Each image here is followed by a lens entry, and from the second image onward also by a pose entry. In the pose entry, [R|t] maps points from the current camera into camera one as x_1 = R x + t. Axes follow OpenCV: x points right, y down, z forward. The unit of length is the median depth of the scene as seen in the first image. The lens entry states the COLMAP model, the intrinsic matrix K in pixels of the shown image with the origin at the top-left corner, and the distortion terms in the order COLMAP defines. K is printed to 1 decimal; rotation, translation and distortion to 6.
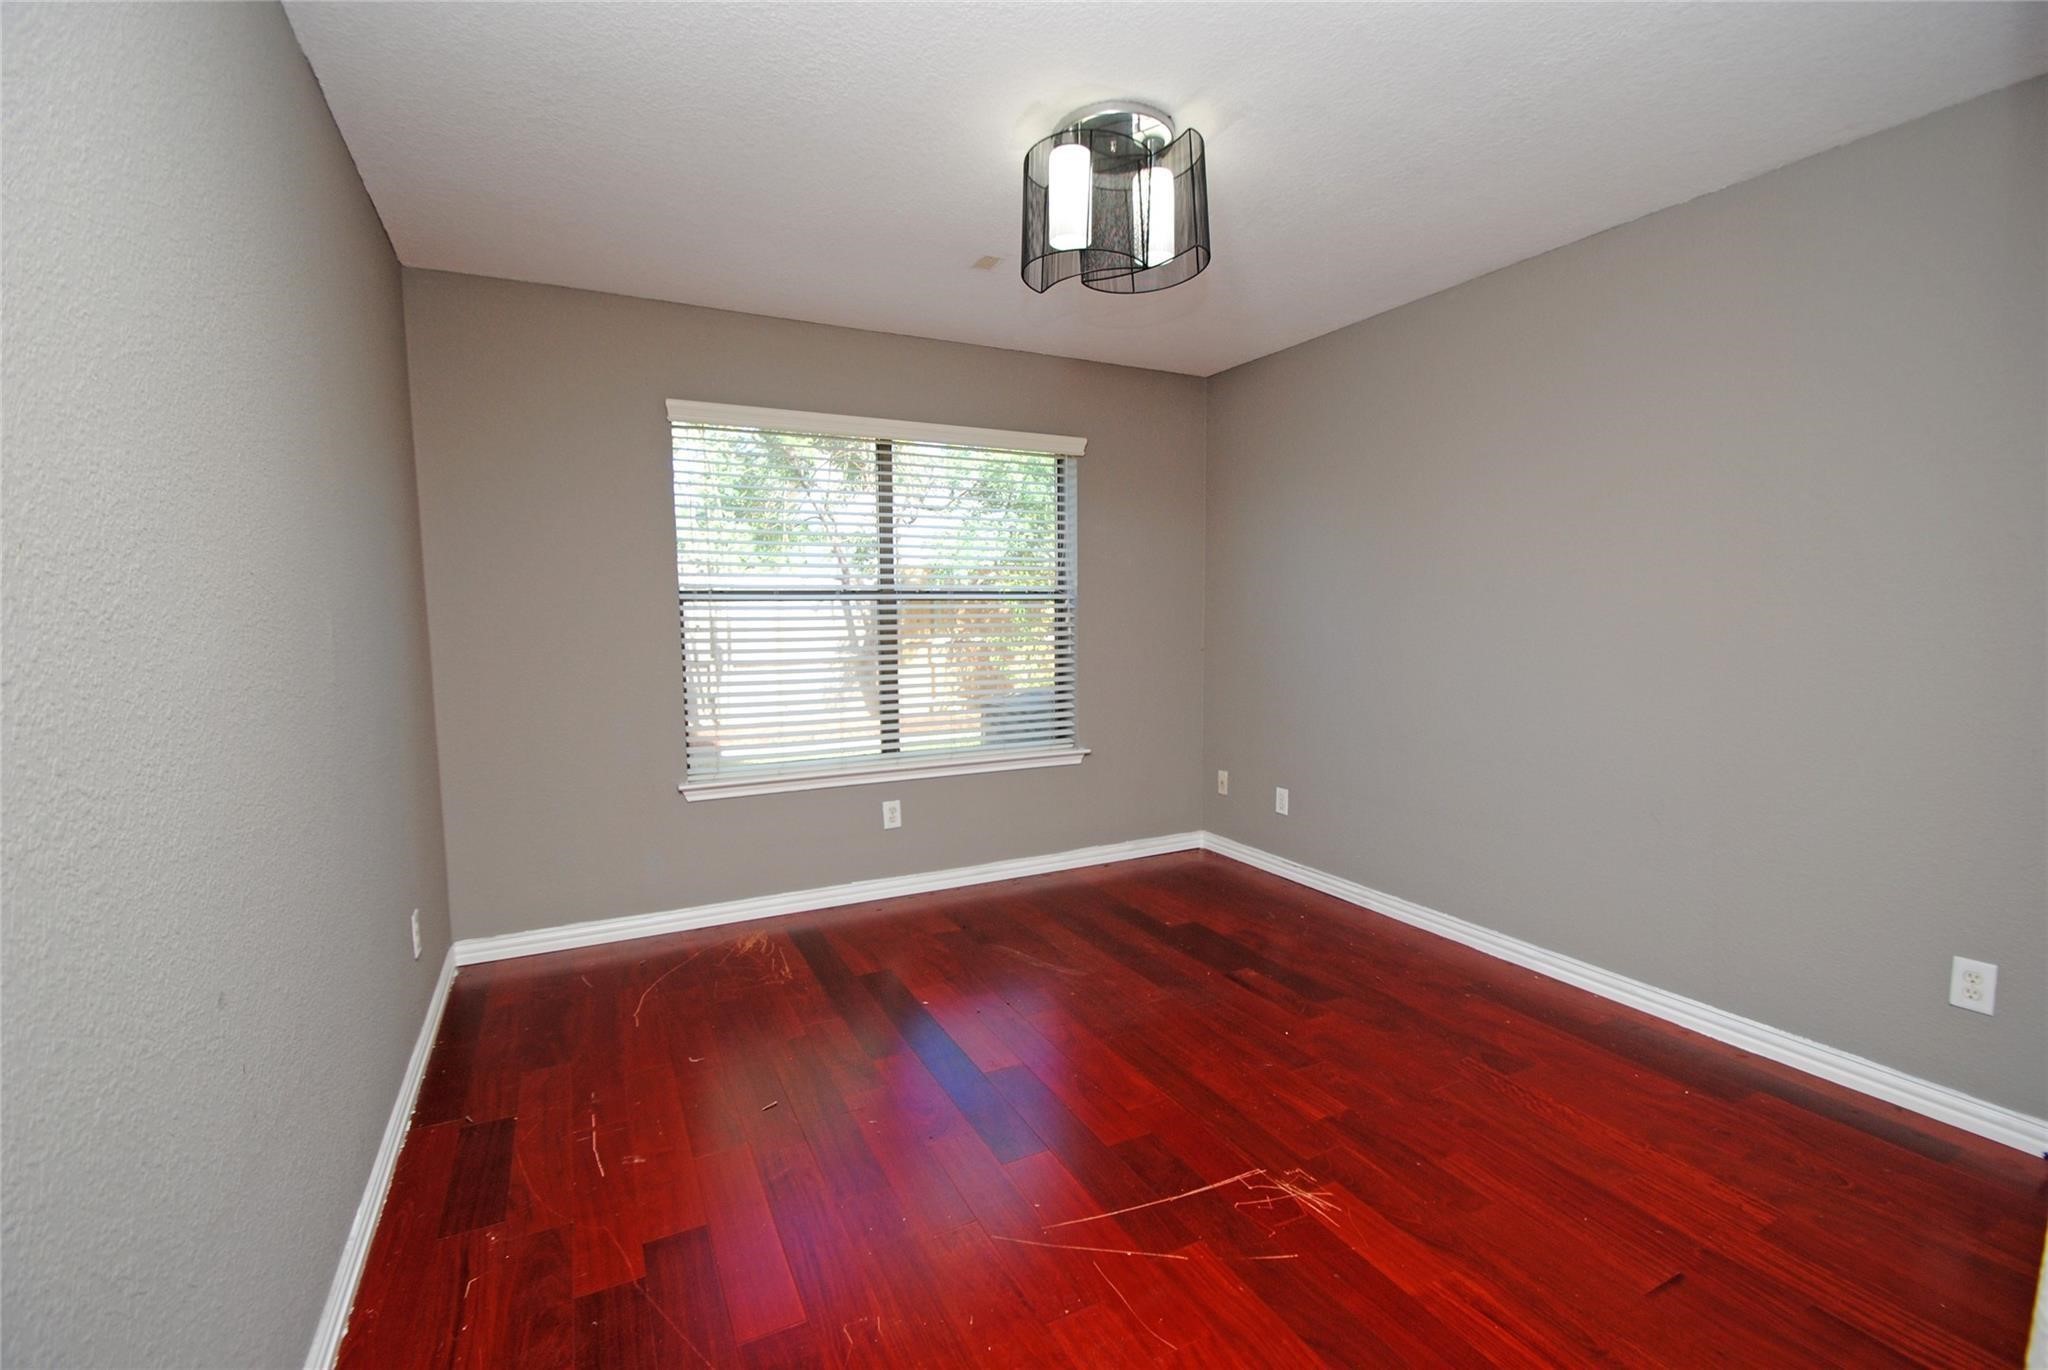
lens RADIAL K [[884.3, 0, 1037.1], [0, 884.3, 681.7], [0, 0, 1]] dist [-0.022894, -0.000281]
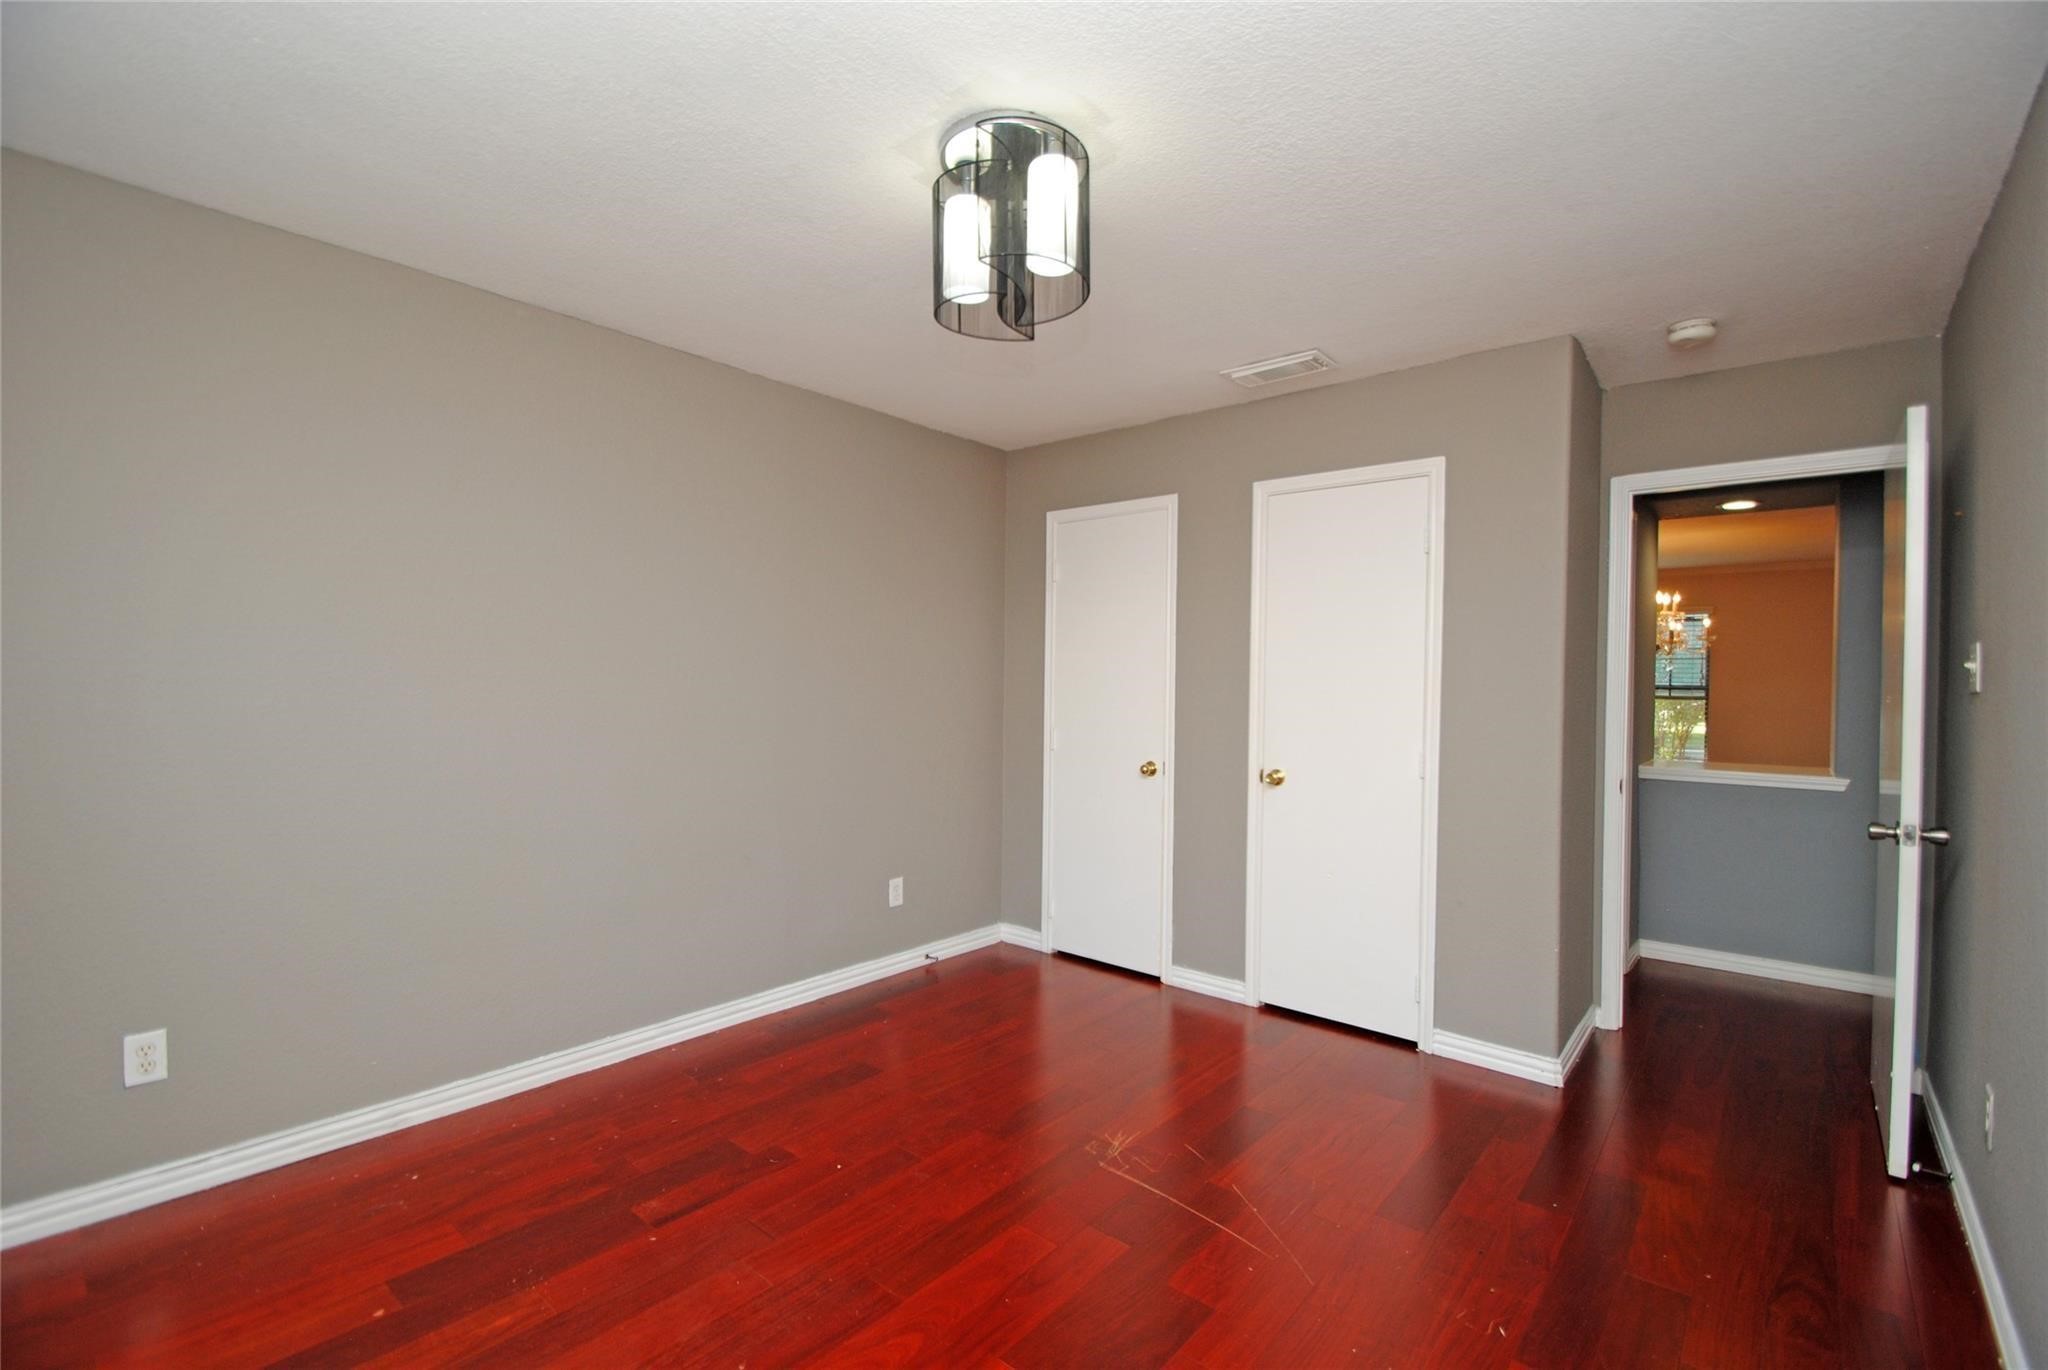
lens RADIAL K [[884.3, 0, 1037.1], [0, 884.3, 681.7], [0, 0, 1]] dist [-0.022894, -0.000281]
pose [[-0.388284, 0.004606, 0.921528, -0.523305], [0.065321, 0.997610, 0.022537, -0.080726], [-0.919222, 0.068945, -0.387657, 0.968966]]
